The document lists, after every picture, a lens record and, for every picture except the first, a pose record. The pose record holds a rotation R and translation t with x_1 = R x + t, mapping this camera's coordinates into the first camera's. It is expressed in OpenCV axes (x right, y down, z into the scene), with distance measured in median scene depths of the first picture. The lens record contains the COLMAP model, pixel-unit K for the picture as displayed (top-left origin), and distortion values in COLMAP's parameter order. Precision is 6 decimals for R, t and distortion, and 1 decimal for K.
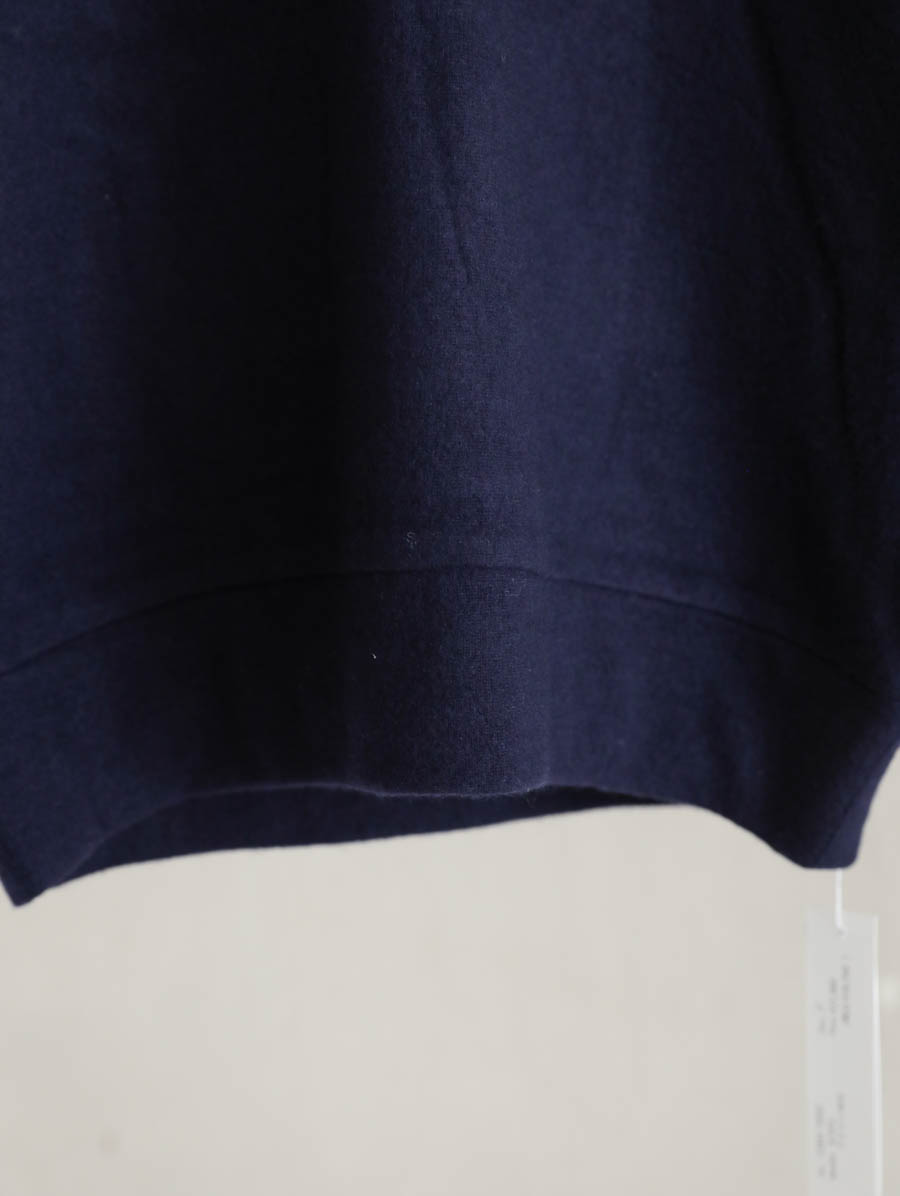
lens RADIAL K [[1709.8, 0, 450.0], [0, 1709.8, 598.0], [0, 0, 1]] dist [-0.097636, 1.067050]
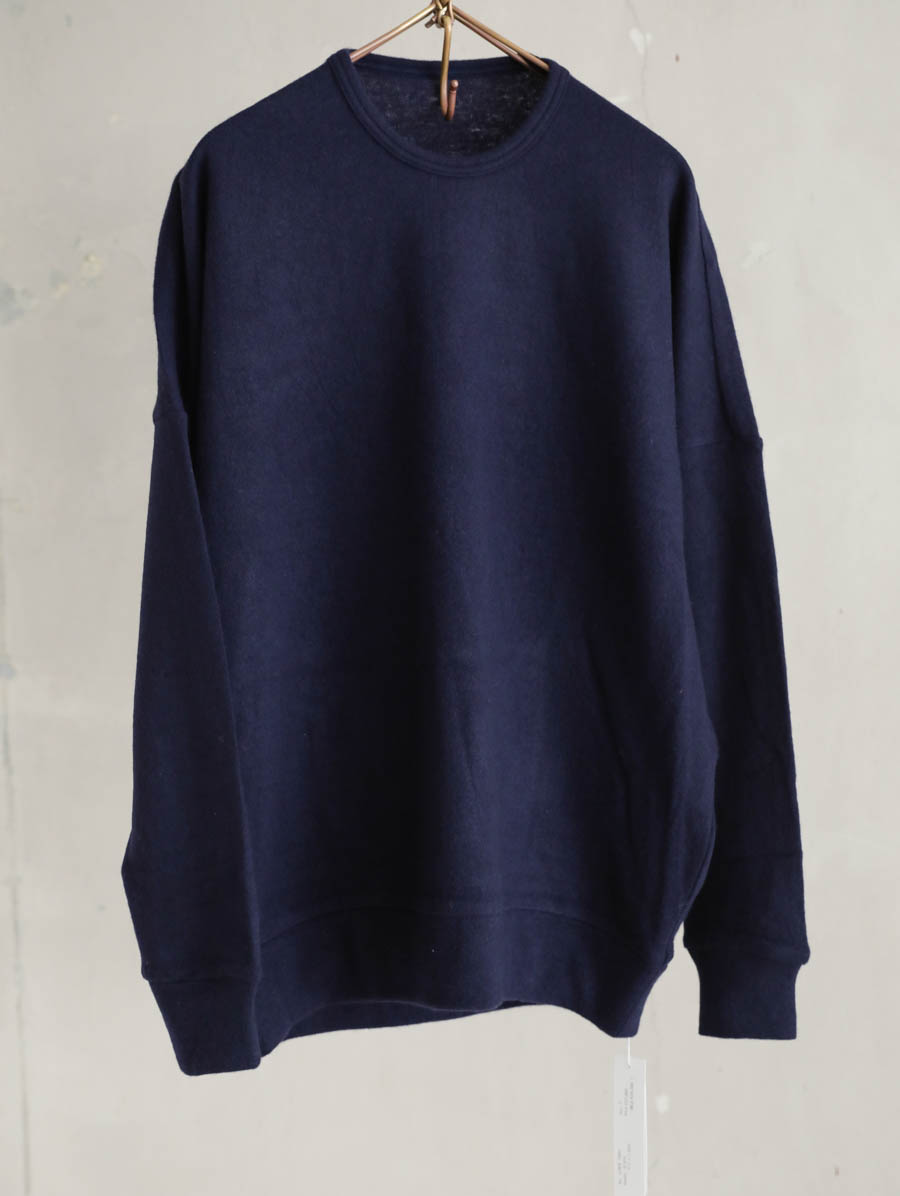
lens RADIAL K [[1709.8, 0, 450.0], [0, 1709.8, 598.0], [0, 0, 1]] dist [-0.097636, 1.067050]
pose [[0.995171, 0.016438, 0.096765, -0.221301], [-0.009842, 0.997620, -0.068242, -0.251765], [-0.097657, 0.066960, 0.992965, -1.189182]]
